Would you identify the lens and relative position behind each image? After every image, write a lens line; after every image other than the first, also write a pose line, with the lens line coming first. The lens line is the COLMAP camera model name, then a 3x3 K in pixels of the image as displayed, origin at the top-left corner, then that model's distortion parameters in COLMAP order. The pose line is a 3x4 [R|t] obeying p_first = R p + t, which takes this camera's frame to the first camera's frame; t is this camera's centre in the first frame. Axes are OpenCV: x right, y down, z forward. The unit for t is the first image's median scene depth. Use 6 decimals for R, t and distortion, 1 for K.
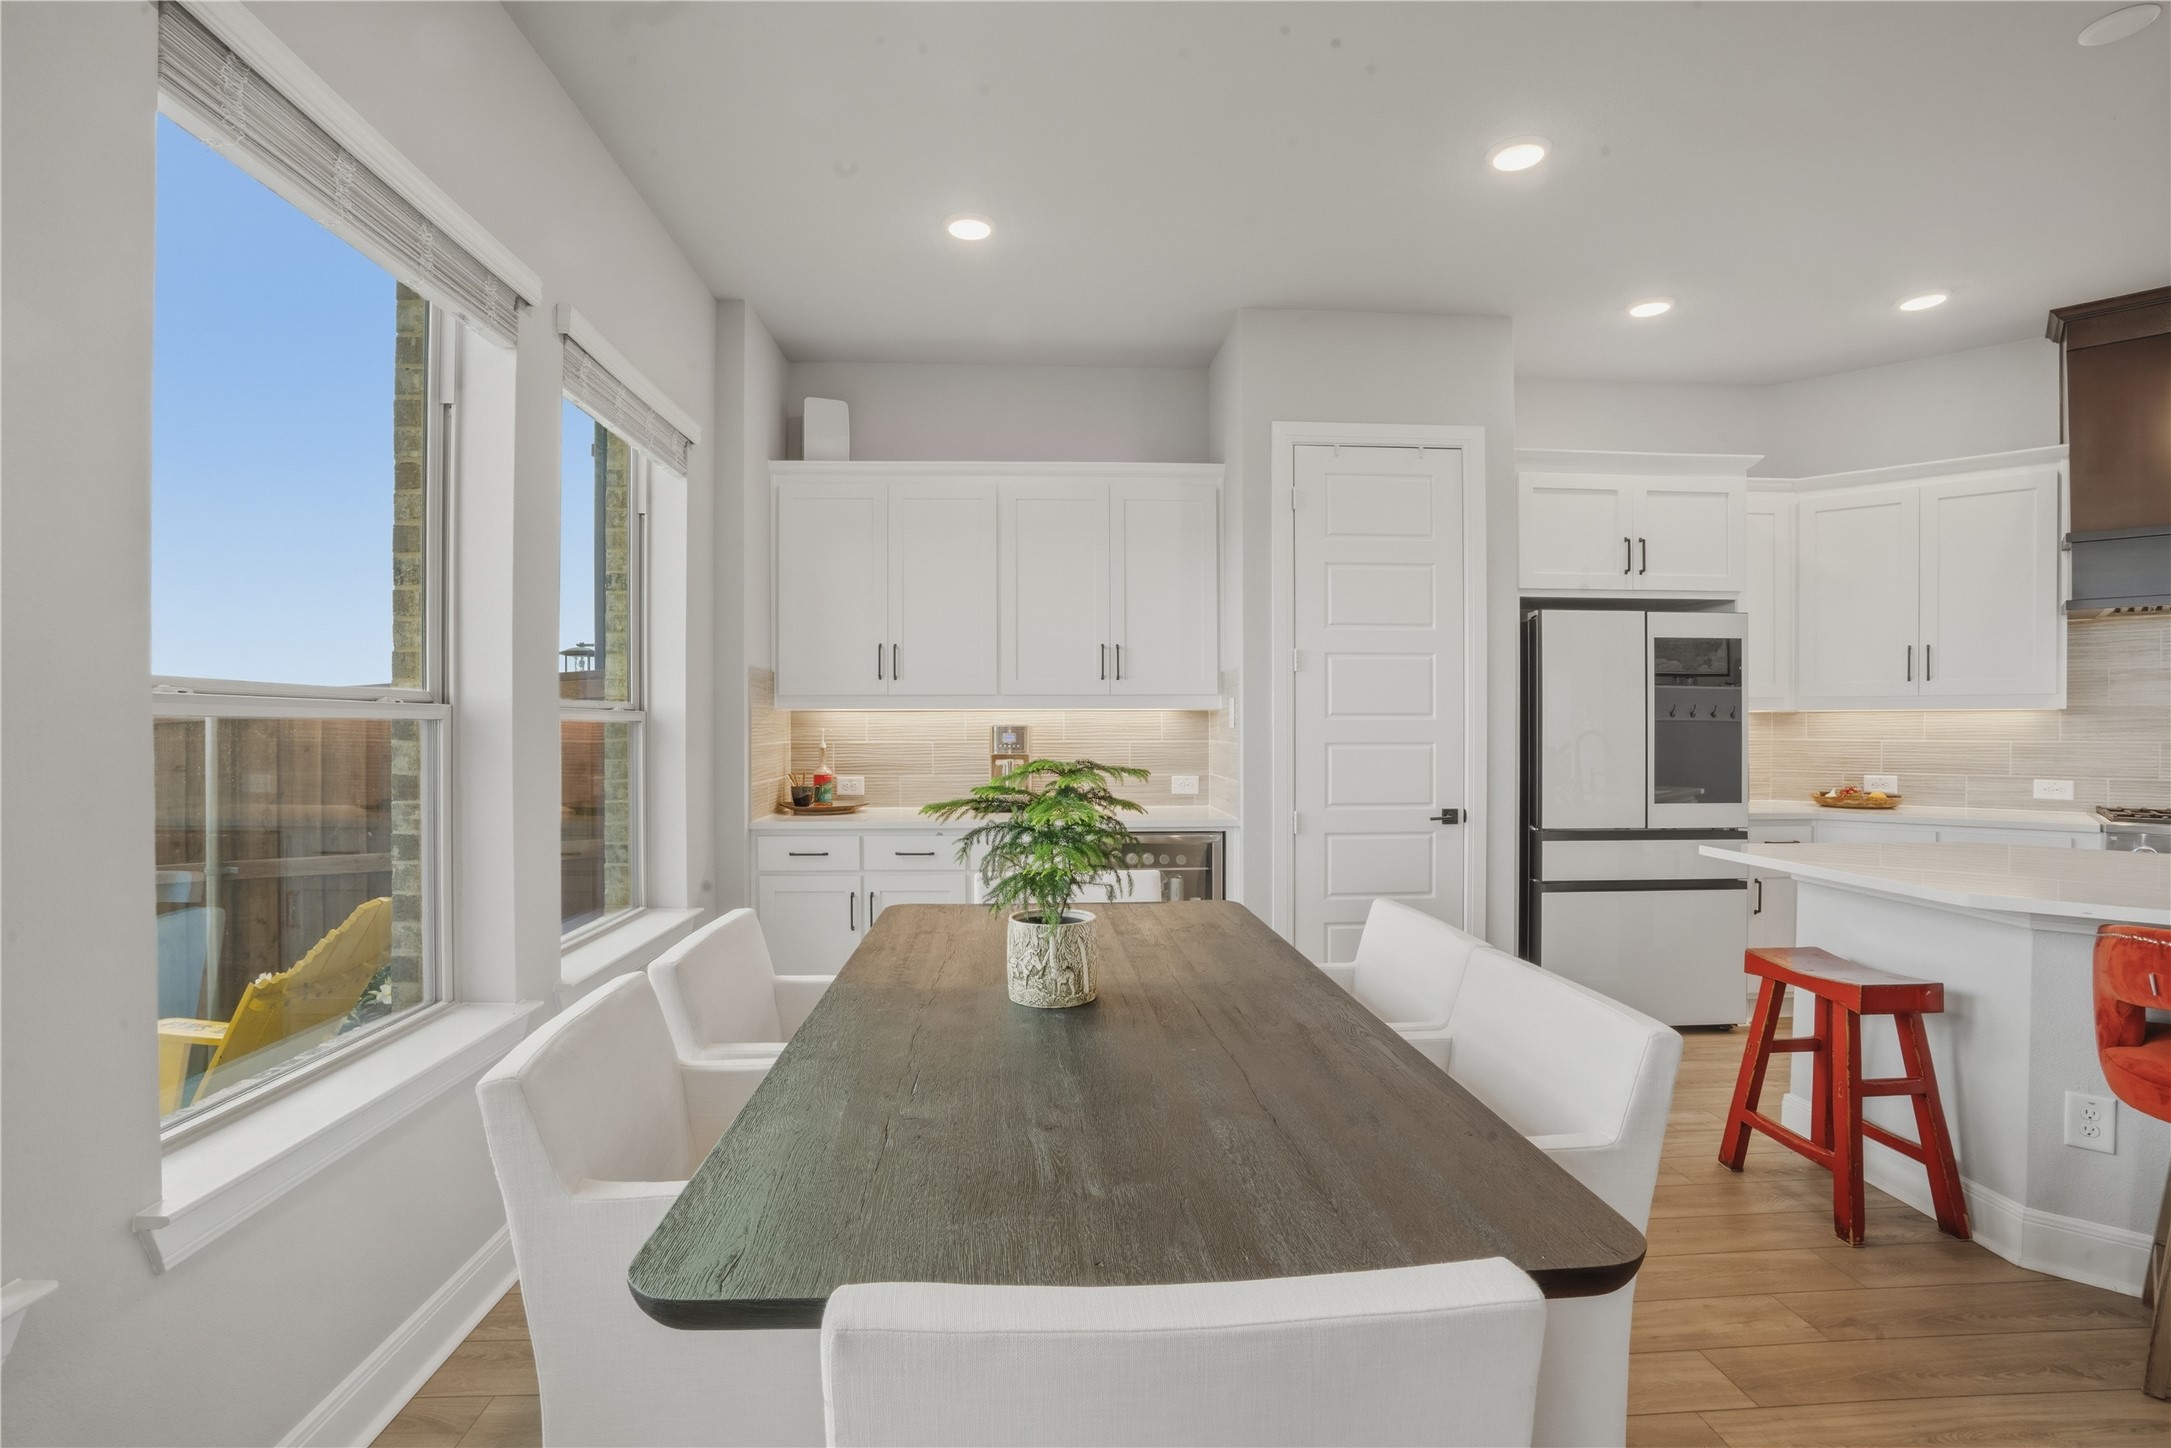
lens RADIAL K [[1031.2, 0, 1091.0], [0, 1031.2, 732.4], [0, 0, 1]] dist [-0.073187, 0.037195]
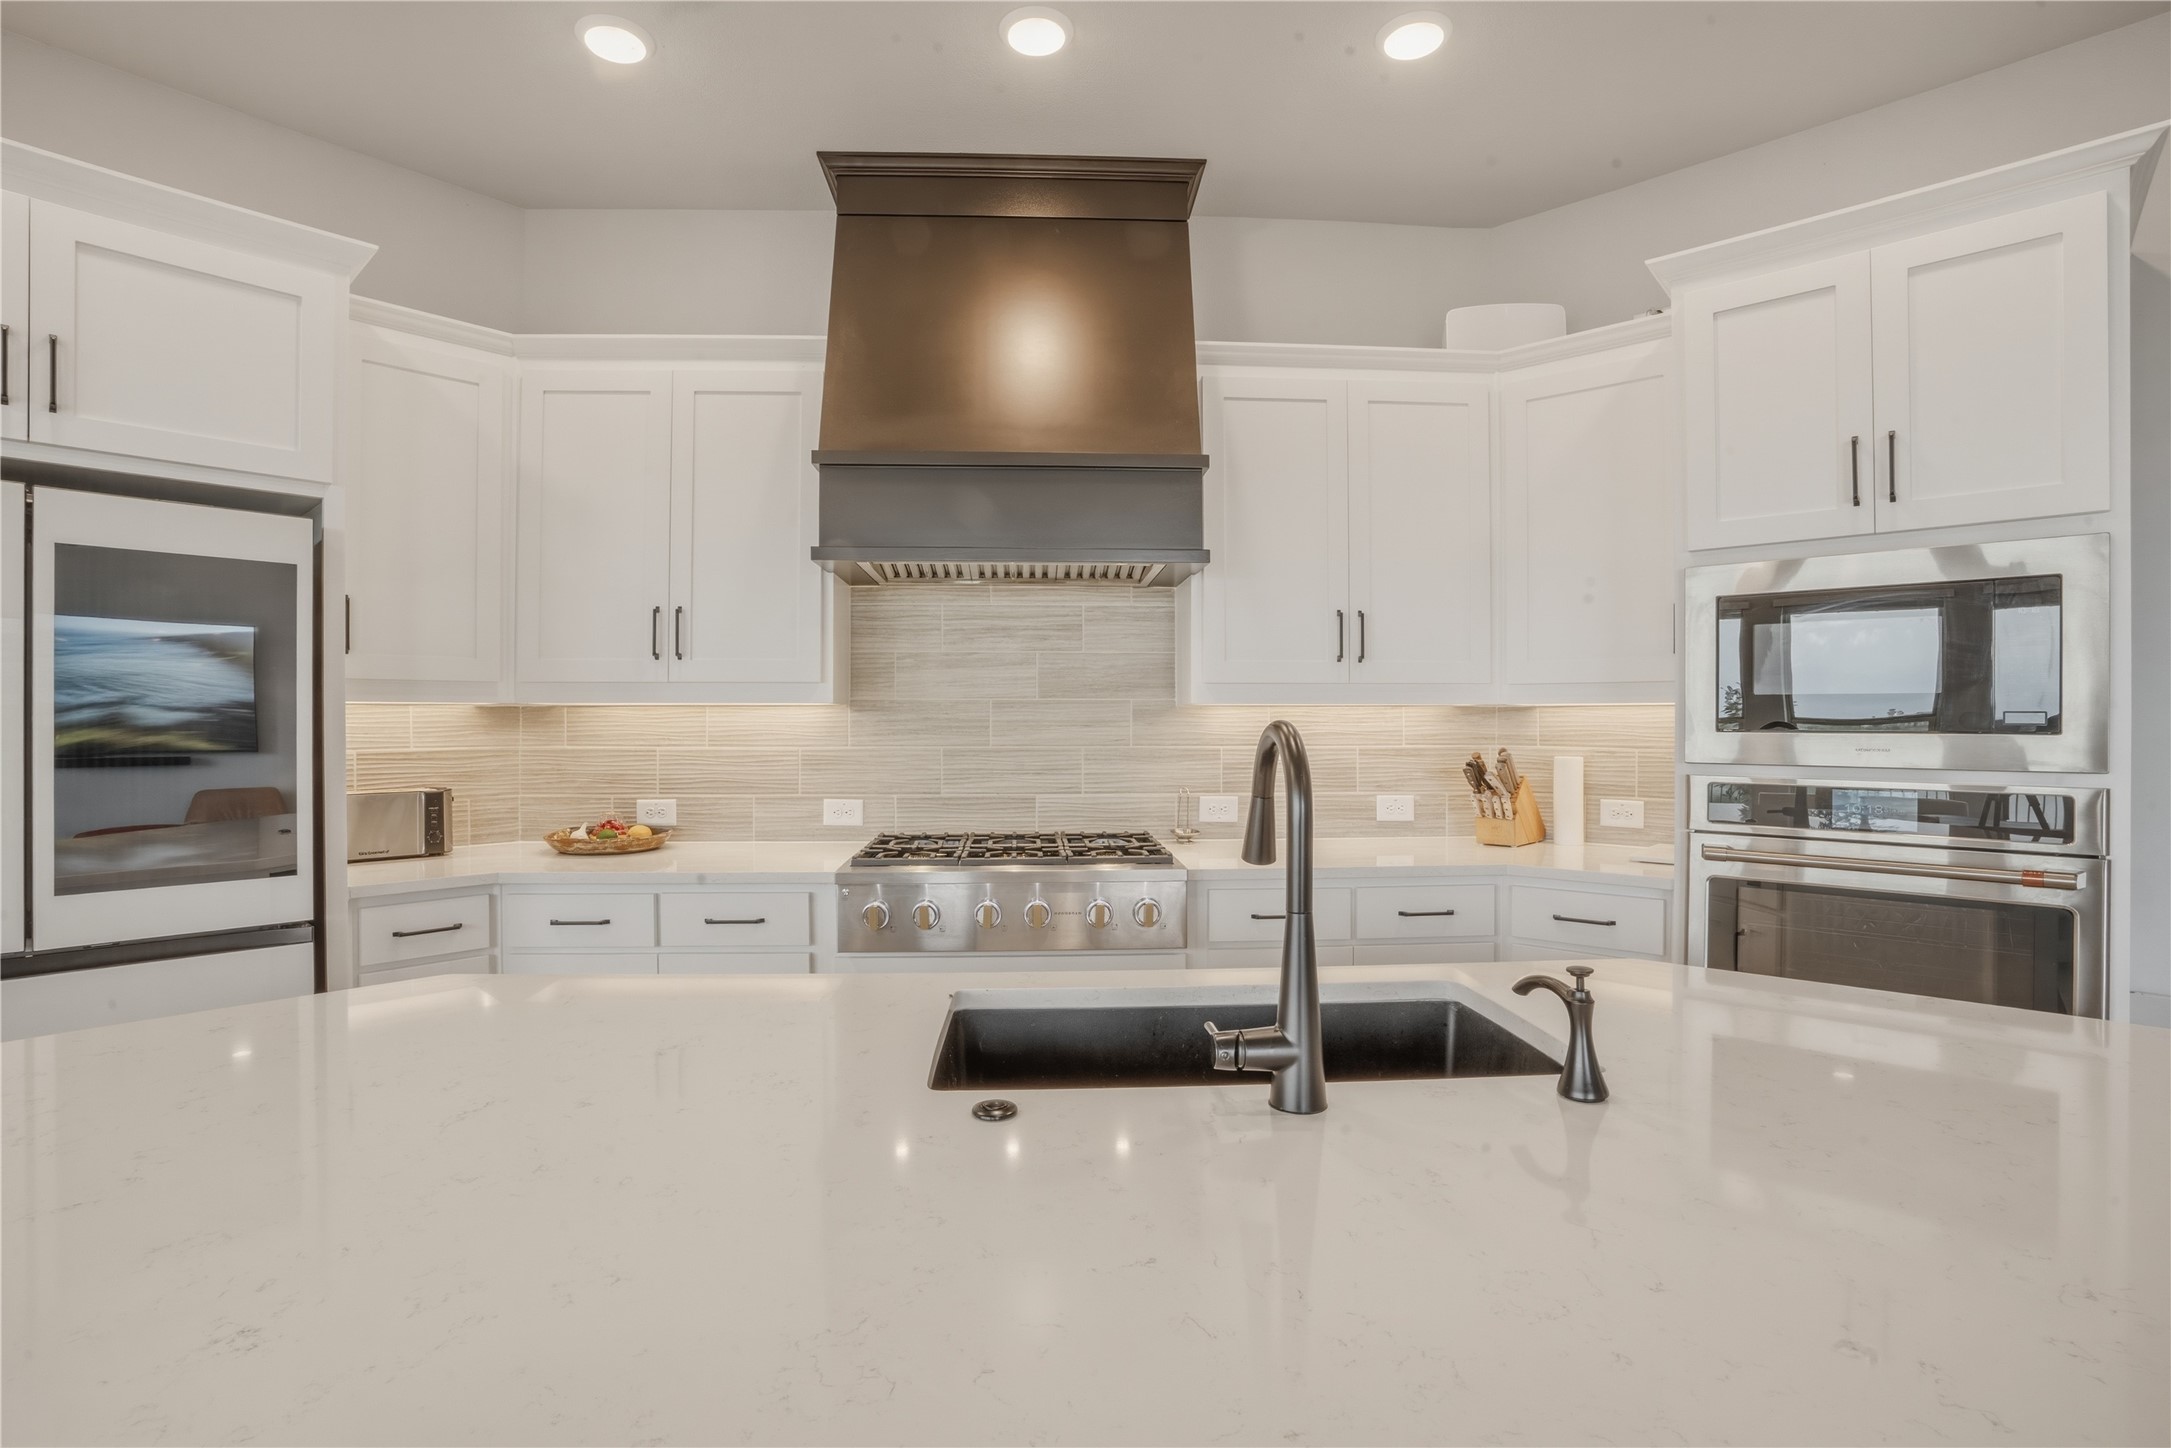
lens RADIAL K [[1012.3, 0, 1072.3], [0, 1012.3, 729.7], [0, 0, 1]] dist [-0.052840, 0.017992]
pose [[0.720653, -0.005848, 0.693271, 0.582251], [0.005380, 0.999981, 0.002842, -0.005630], [-0.693275, 0.001682, 0.720671, 0.343369]]
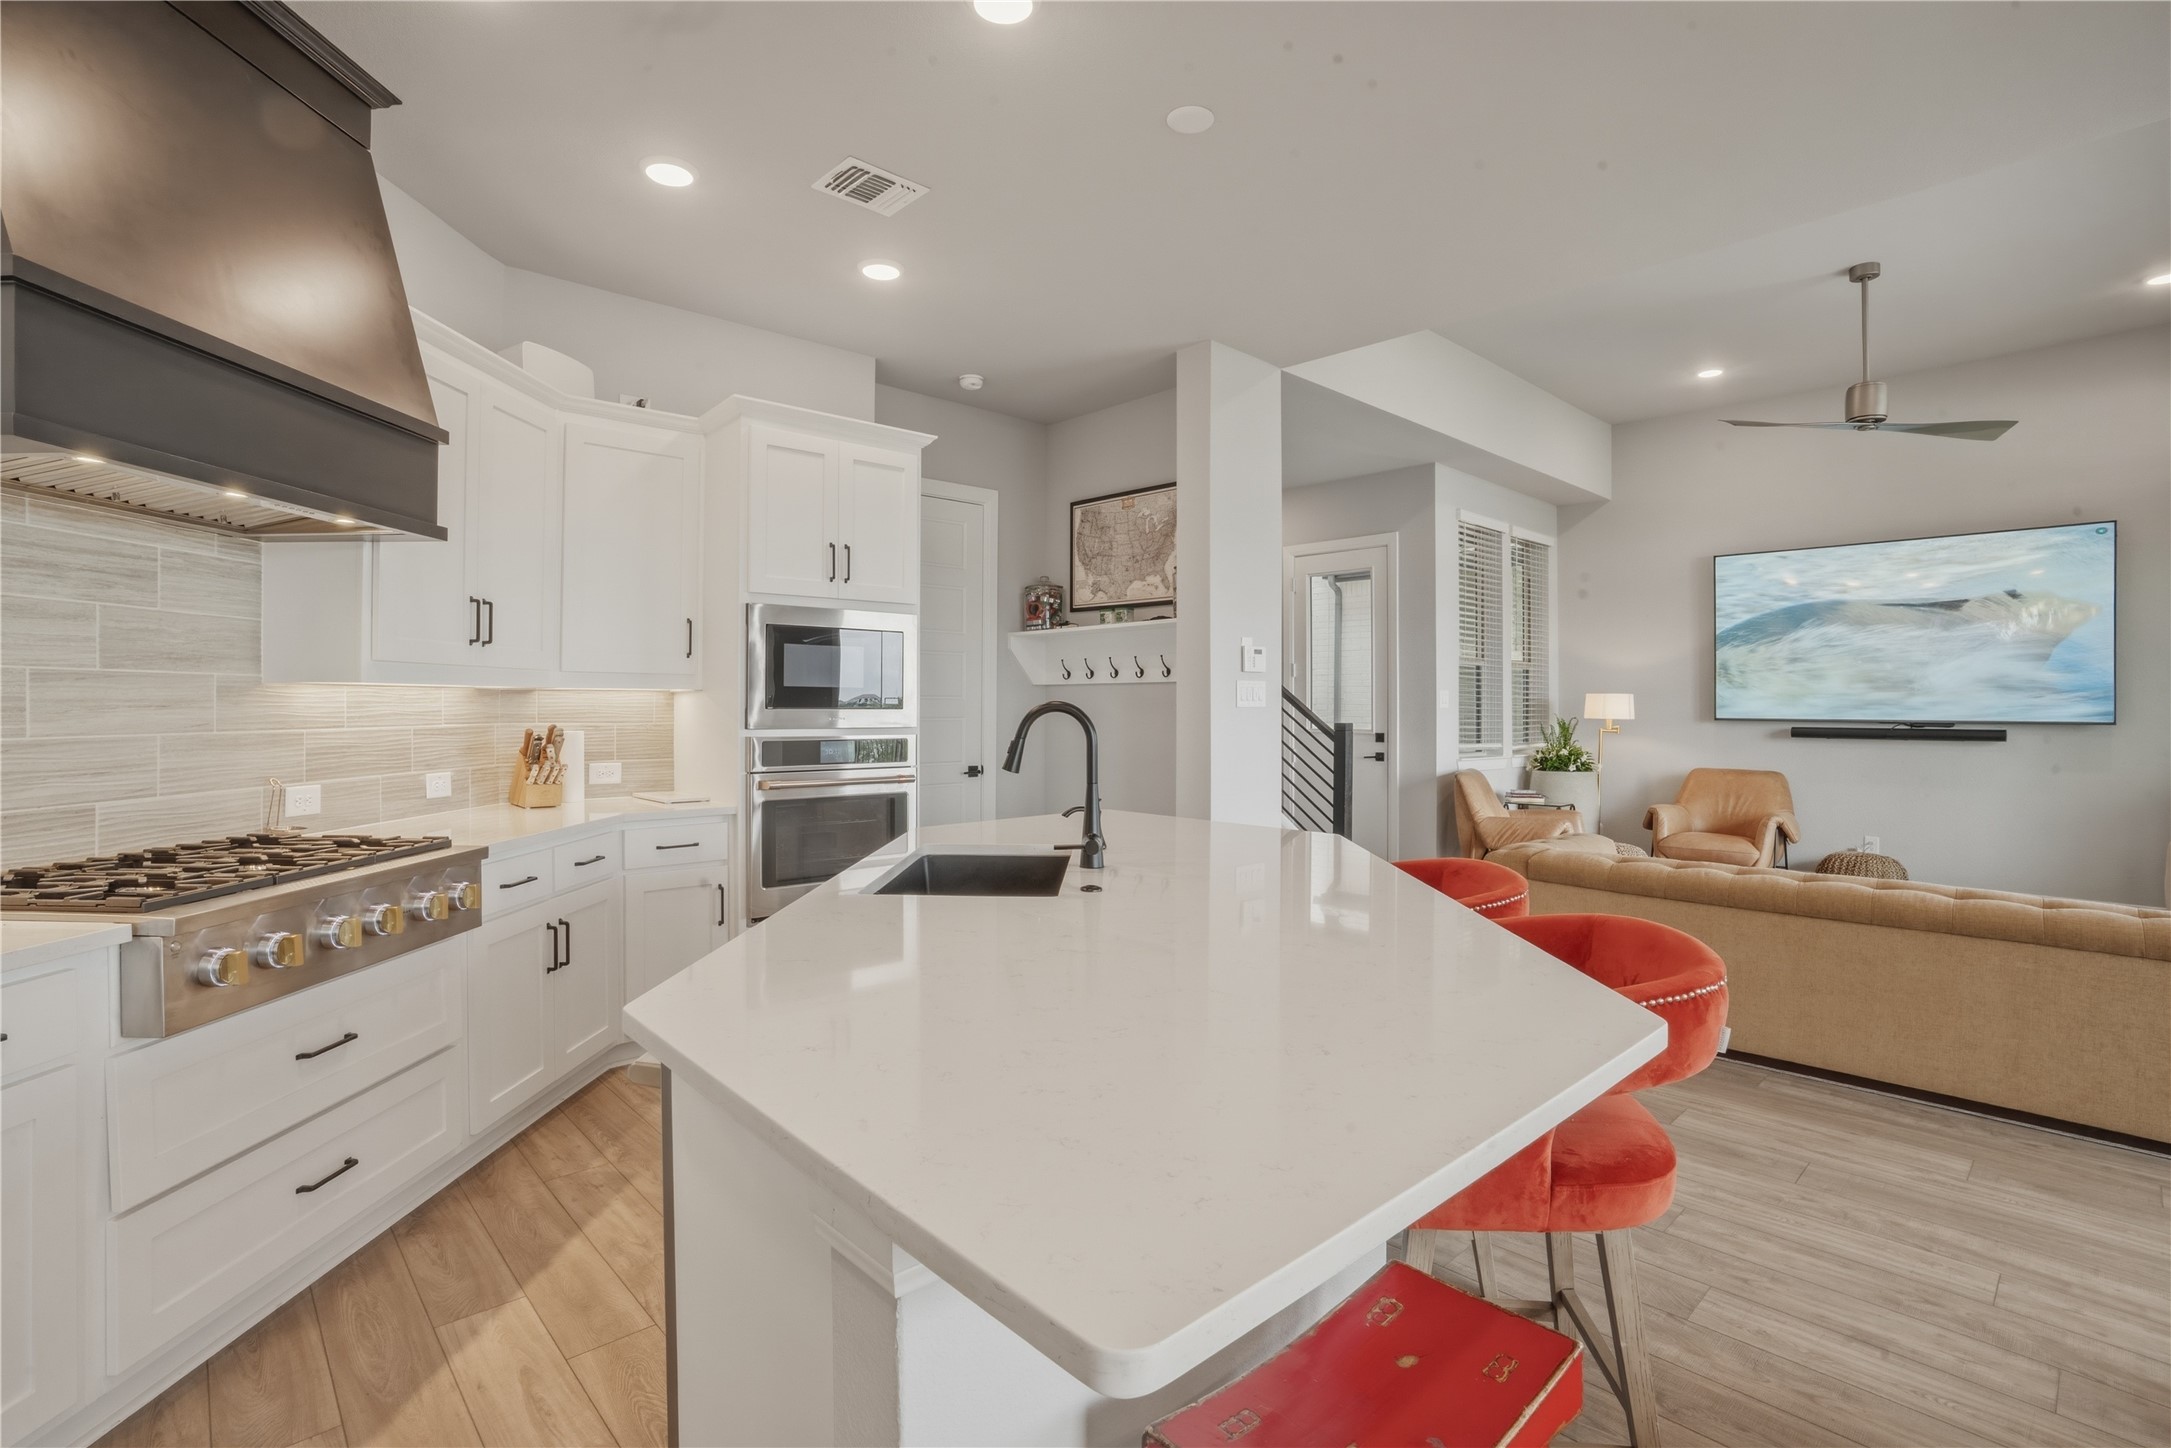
lens RADIAL K [[1031.2, 0, 1091.0], [0, 1031.2, 732.4], [0, 0, 1]] dist [-0.073187, 0.037195]
pose [[-0.632780, -0.022878, 0.773993, 0.333357], [0.002759, 0.999490, 0.031800, -0.008457], [-0.774326, 0.022258, -0.632395, 0.852711]]
